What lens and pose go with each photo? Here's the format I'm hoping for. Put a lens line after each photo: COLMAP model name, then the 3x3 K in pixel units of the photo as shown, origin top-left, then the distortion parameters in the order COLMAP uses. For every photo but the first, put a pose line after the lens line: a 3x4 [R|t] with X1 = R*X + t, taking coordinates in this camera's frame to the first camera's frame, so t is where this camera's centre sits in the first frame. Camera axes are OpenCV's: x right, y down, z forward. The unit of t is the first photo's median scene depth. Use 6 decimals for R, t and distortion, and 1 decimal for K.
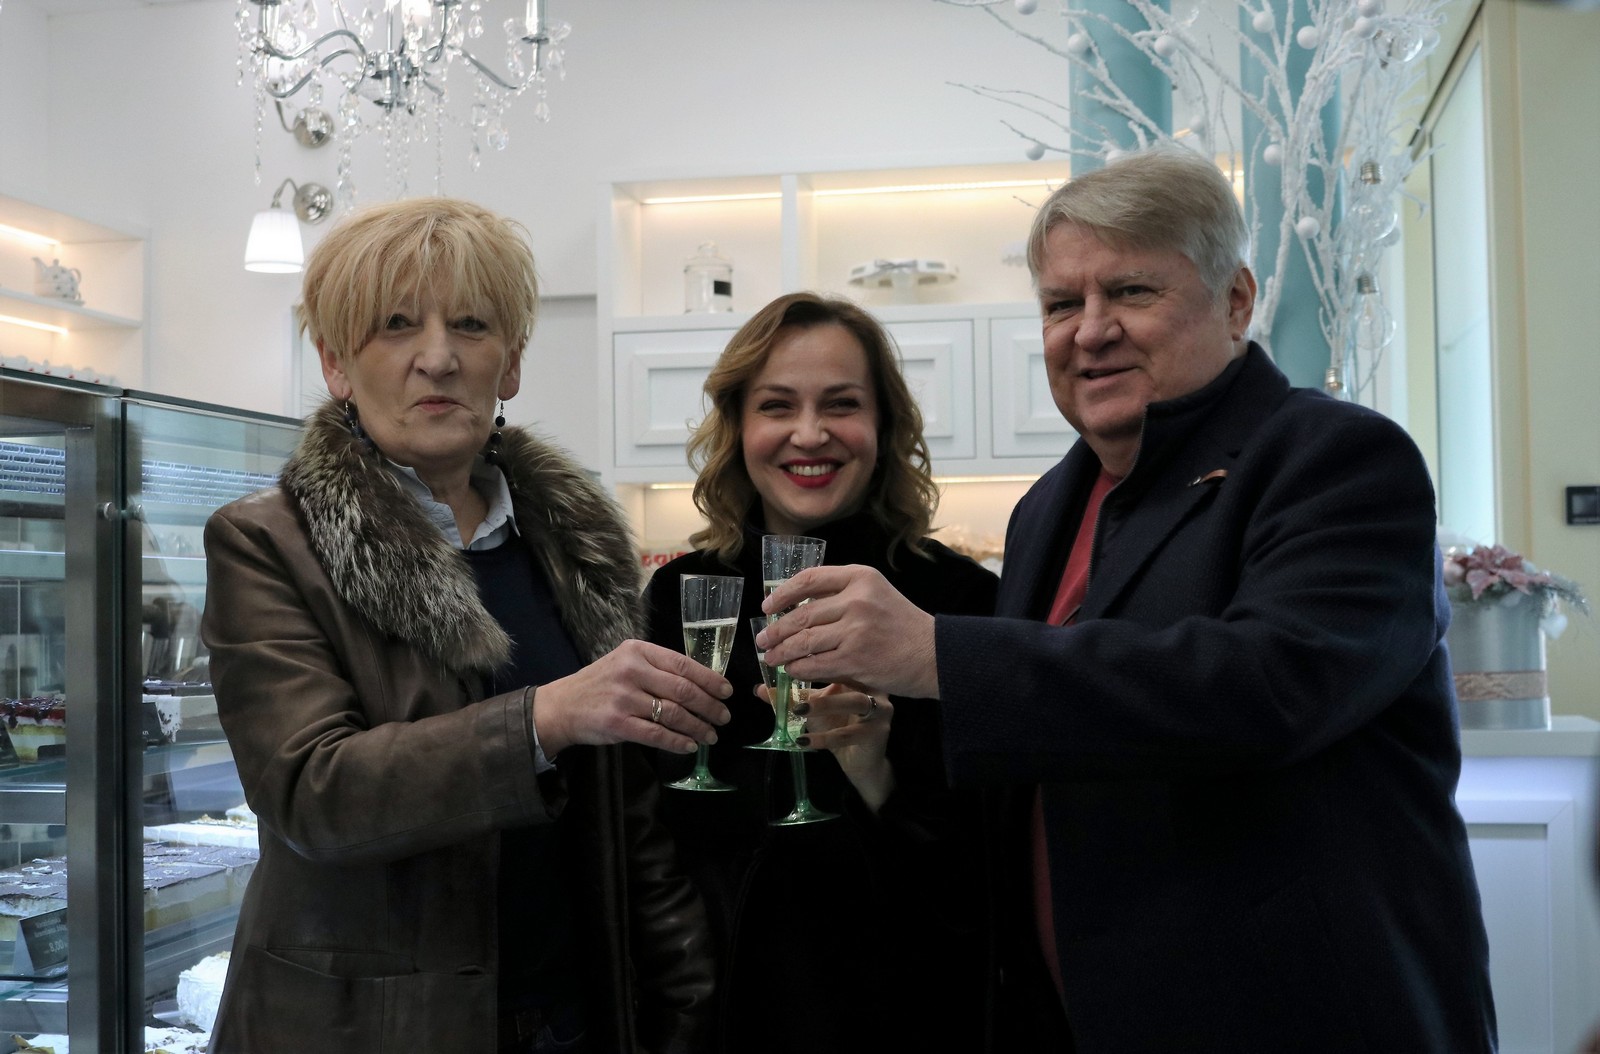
lens RADIAL K [[2236.6, 0, 800.0], [0, 2236.6, 527.0], [0, 0, 1]] dist [0.011045, 0.007986]
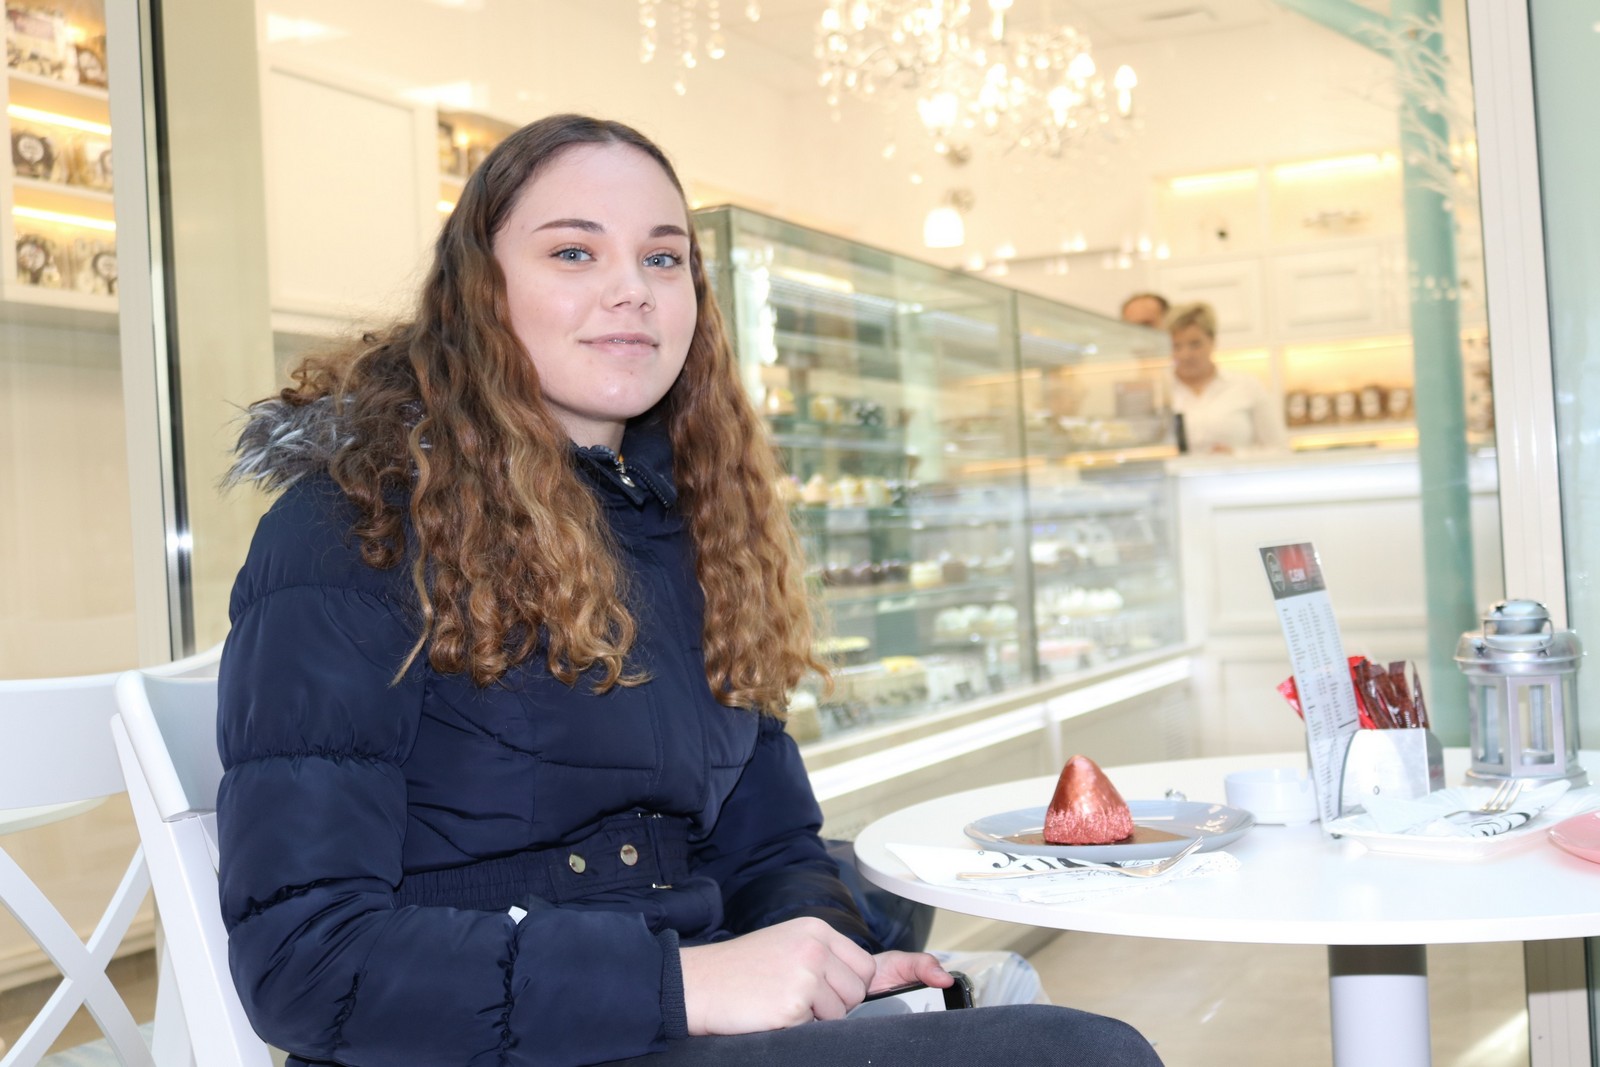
lens RADIAL K [[2099.0, 0, 800.0], [0, 2099.0, 533.5], [0, 0, 1]] dist [0.003773, 0.005898]
pose [[0.973453, -0.034079, -0.226338, 0.006431], [0.040182, 0.998941, 0.022412, 0.071217], [0.225334, -0.030912, 0.973791, -0.632389]]
